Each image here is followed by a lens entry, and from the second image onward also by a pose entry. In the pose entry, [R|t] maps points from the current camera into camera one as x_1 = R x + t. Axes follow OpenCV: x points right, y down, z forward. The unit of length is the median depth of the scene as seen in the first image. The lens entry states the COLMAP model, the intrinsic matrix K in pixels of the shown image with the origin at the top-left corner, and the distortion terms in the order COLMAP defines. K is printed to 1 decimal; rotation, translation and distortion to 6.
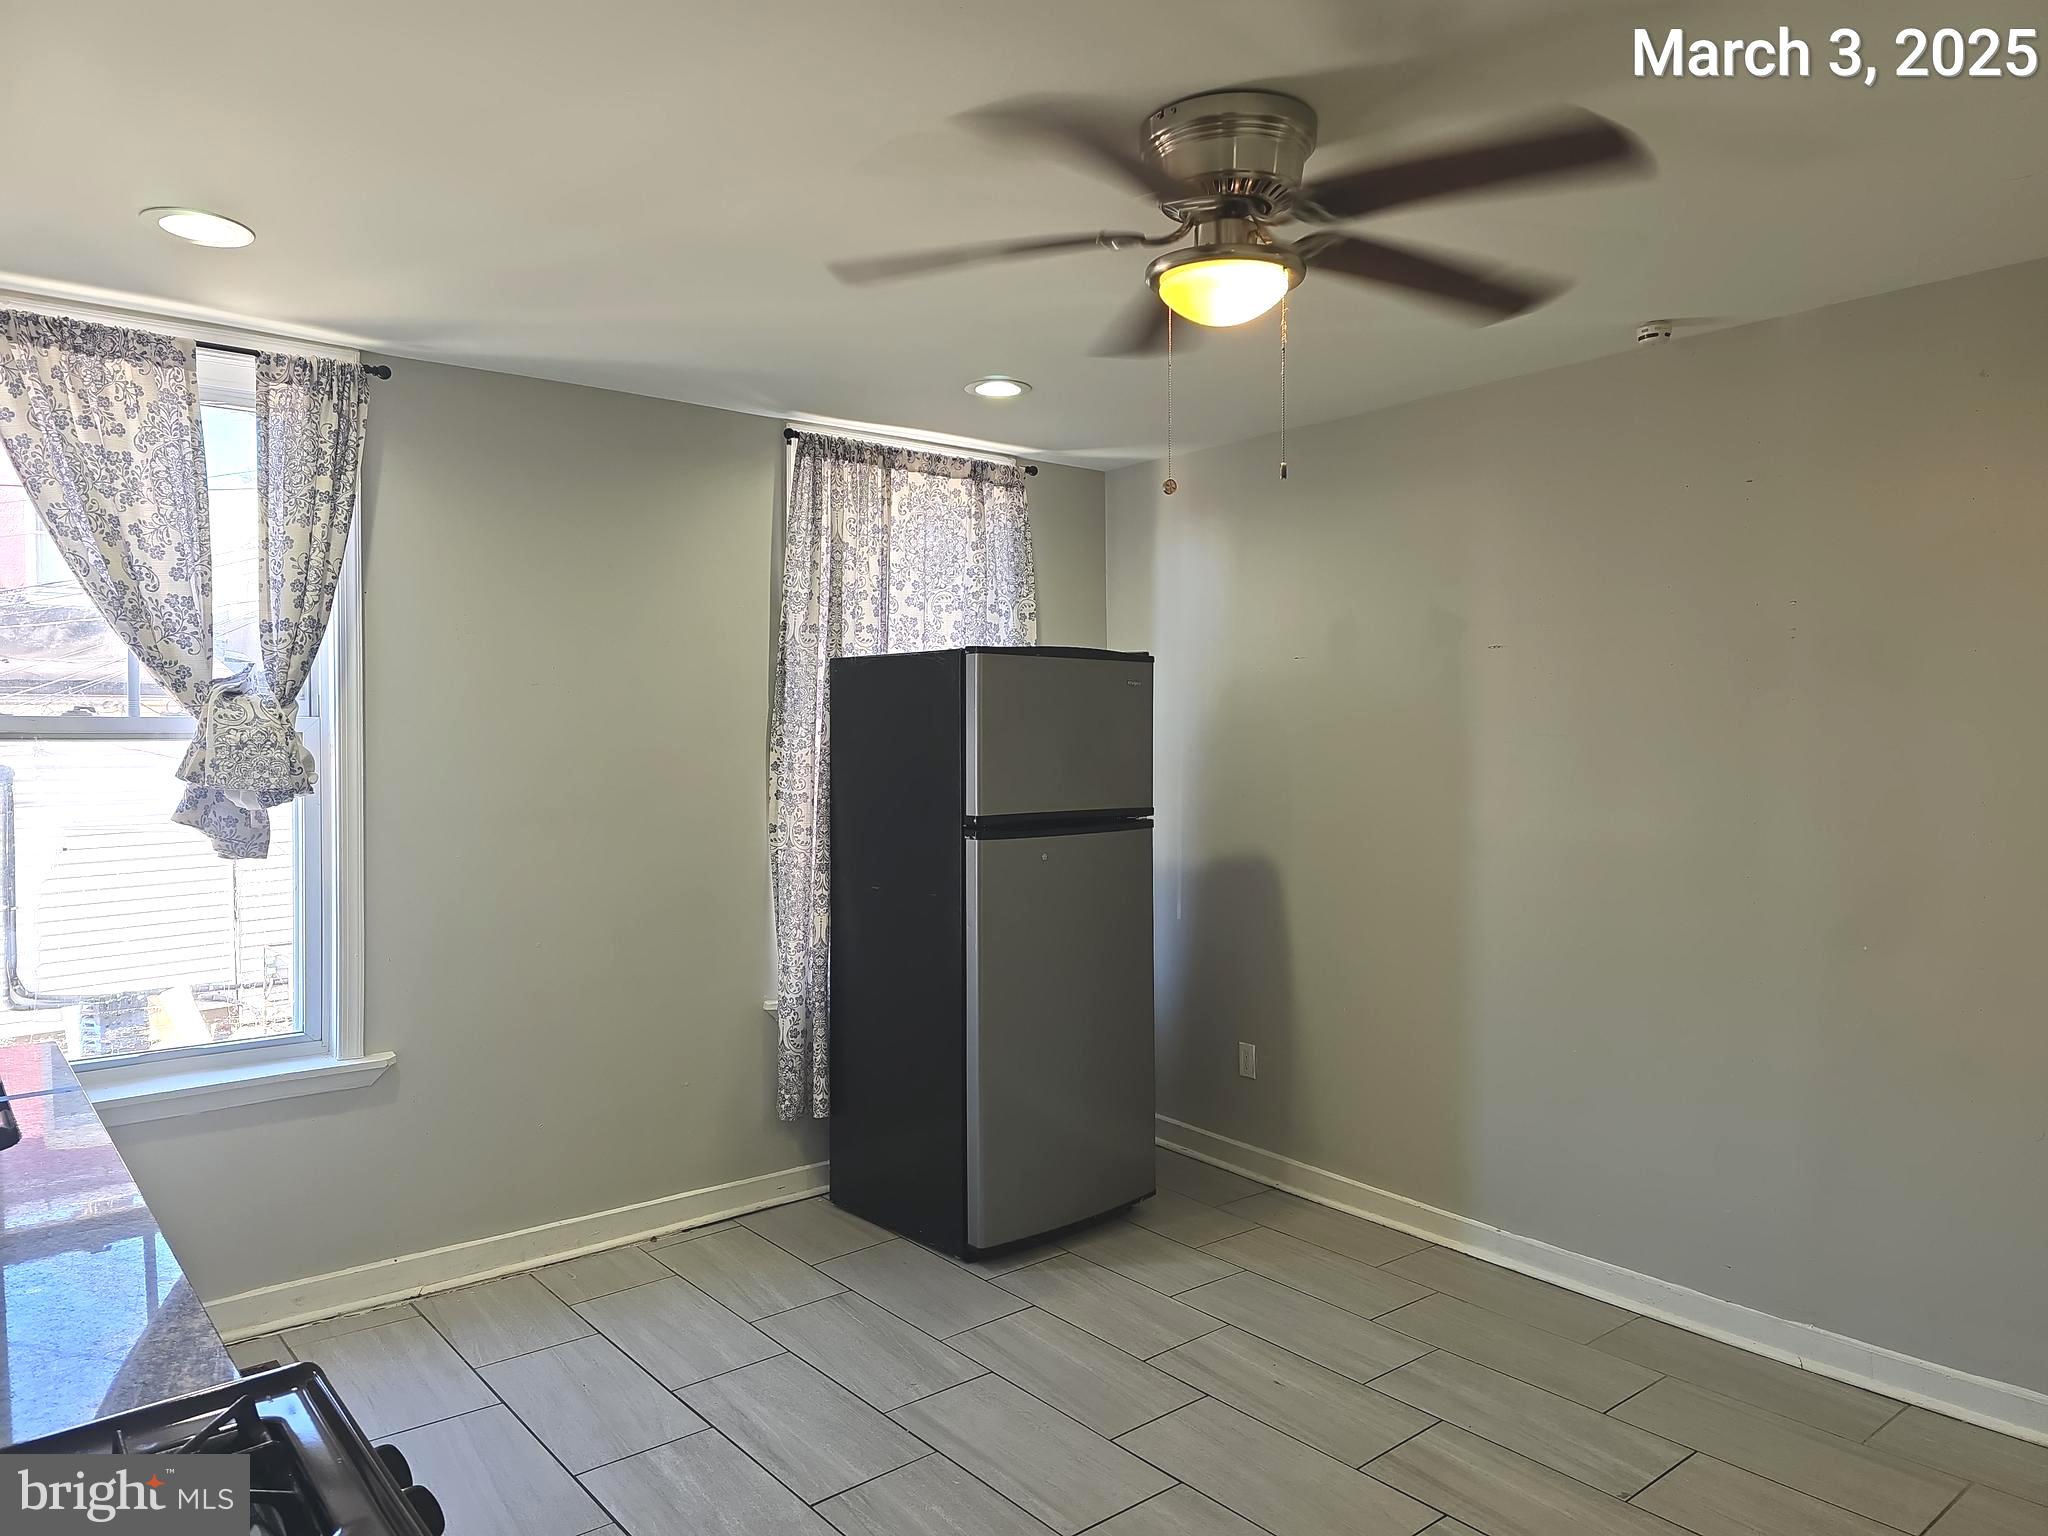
lens RADIAL K [[1373.9, 0, 1022.9], [0, 1373.9, 762.5], [0, 0, 1]] dist [0.052113, -0.025043]
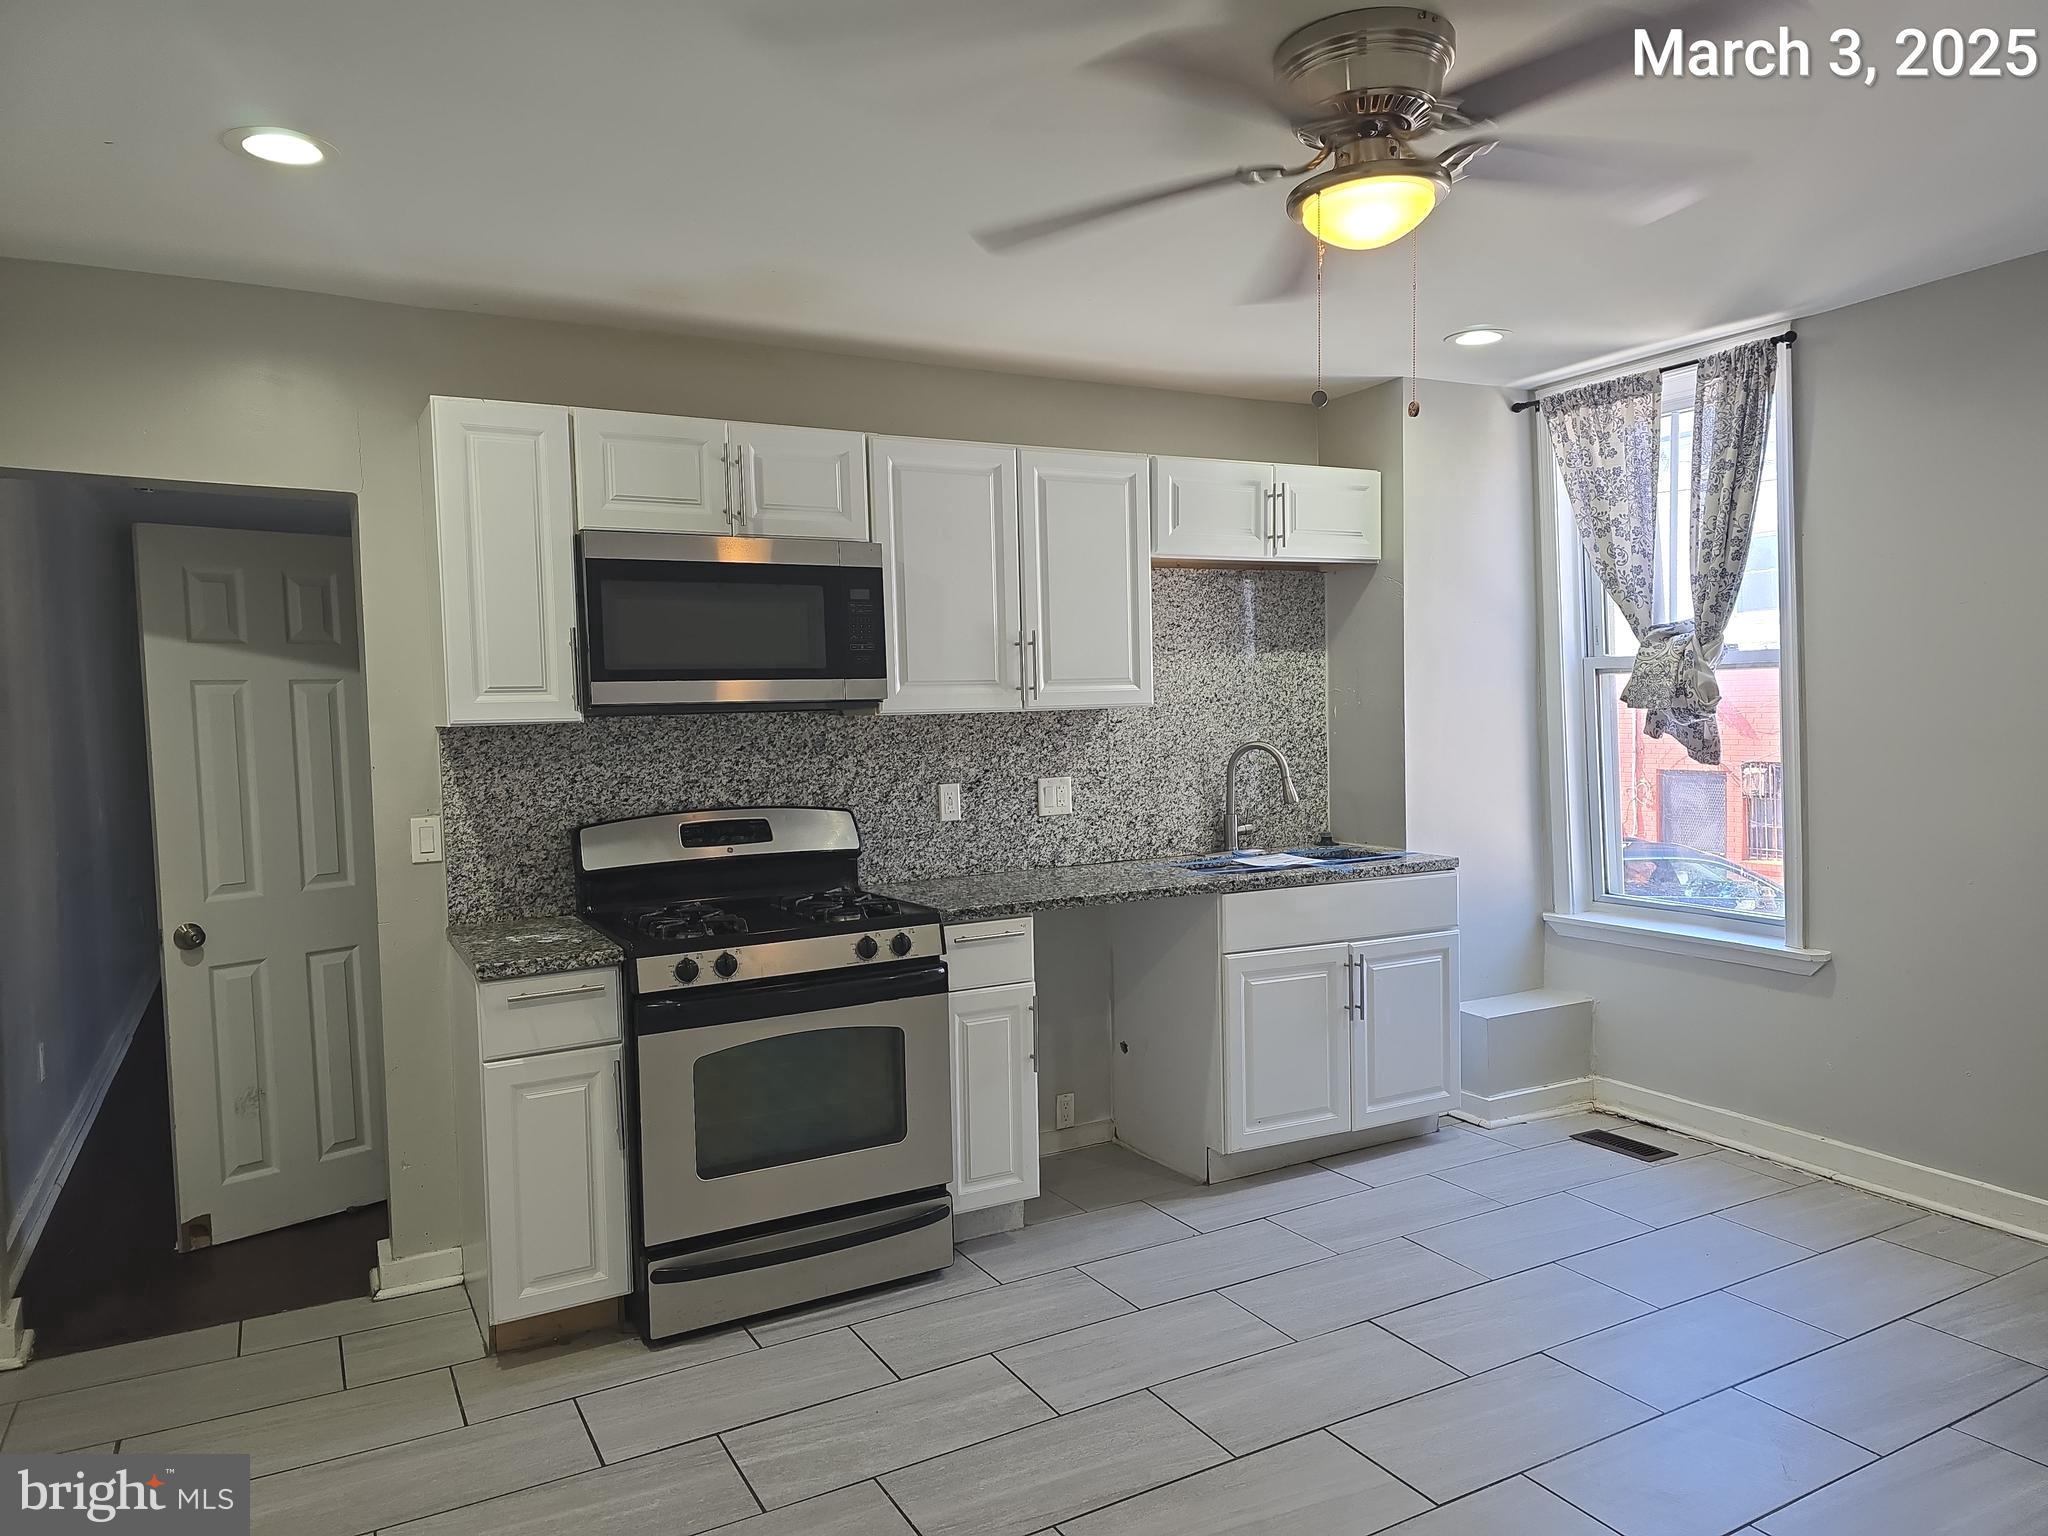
lens RADIAL K [[1373.9, 0, 1025.2], [0, 1373.9, 766.7], [0, 0, 1]] dist [0.052113, -0.025043]
pose [[-0.185750, 0.054314, -0.981095, 0.808927], [0.003623, 0.998502, 0.054592, 0.000118], [0.982590, 0.006586, -0.185668, 0.640410]]
